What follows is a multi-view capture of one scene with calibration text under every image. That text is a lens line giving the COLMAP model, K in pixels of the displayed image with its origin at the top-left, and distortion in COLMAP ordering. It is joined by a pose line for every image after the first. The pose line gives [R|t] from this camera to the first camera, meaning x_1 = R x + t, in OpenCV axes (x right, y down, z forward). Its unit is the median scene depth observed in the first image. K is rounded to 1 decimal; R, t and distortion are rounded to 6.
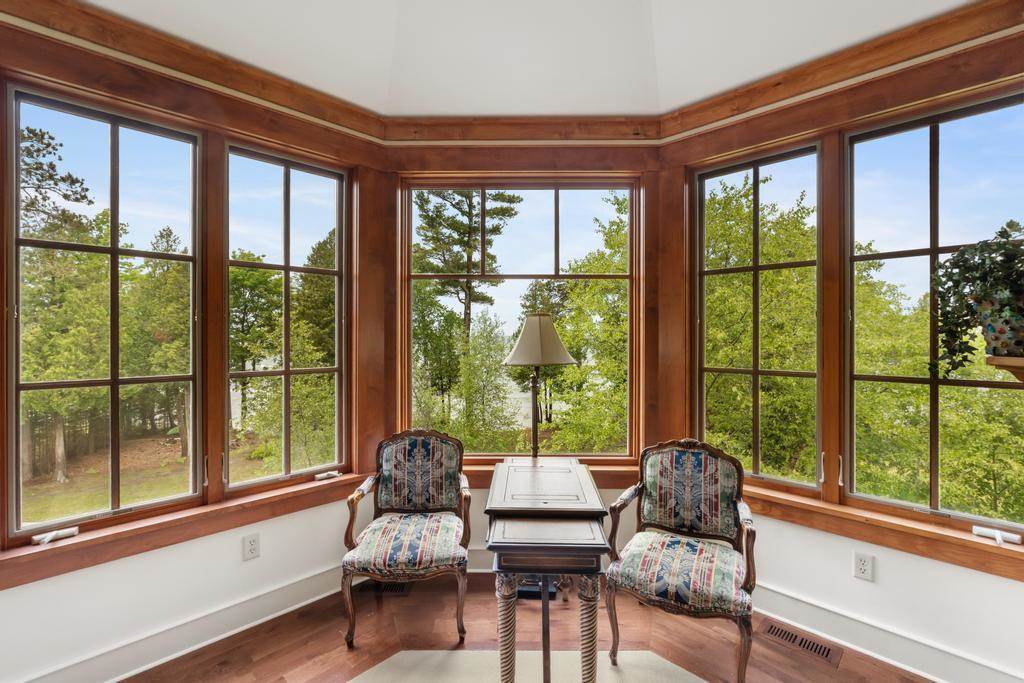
lens RADIAL K [[449.6, 0, 512.0], [0, 449.6, 341.5], [0, 0, 1]] dist [0.001648, 0.000347]
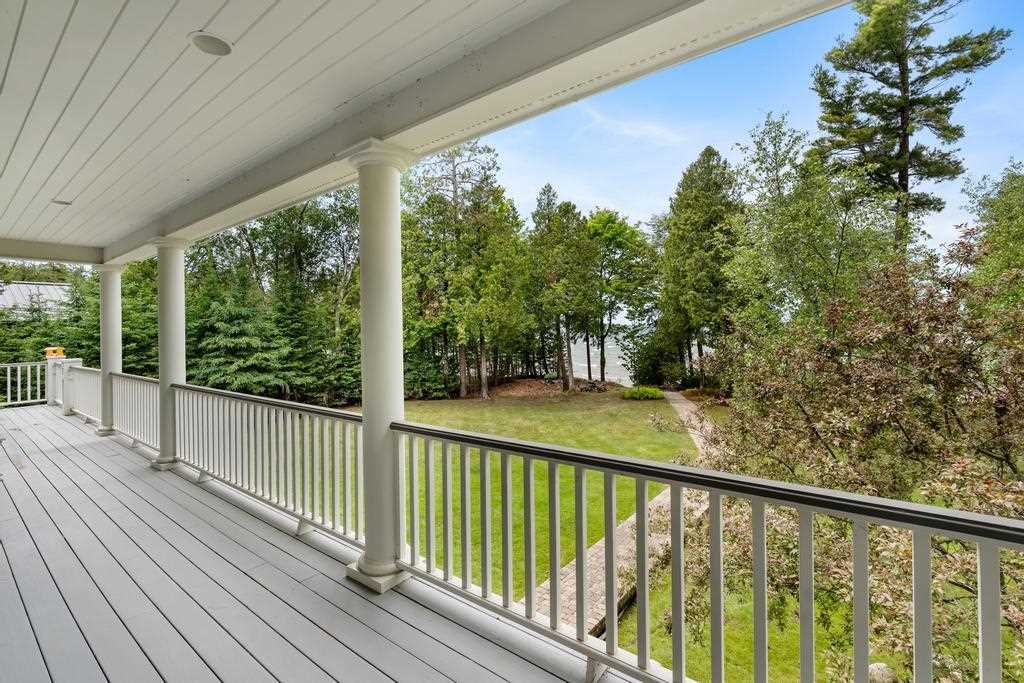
lens RADIAL K [[449.6, 0, 512.0], [0, 449.6, 341.5], [0, 0, 1]] dist [0.001648, 0.000347]
pose [[0.800719, -0.010254, -0.598953, -0.172480], [0.009794, 0.999944, -0.004026, 0.124424], [0.598960, -0.002642, 0.800774, 0.065525]]
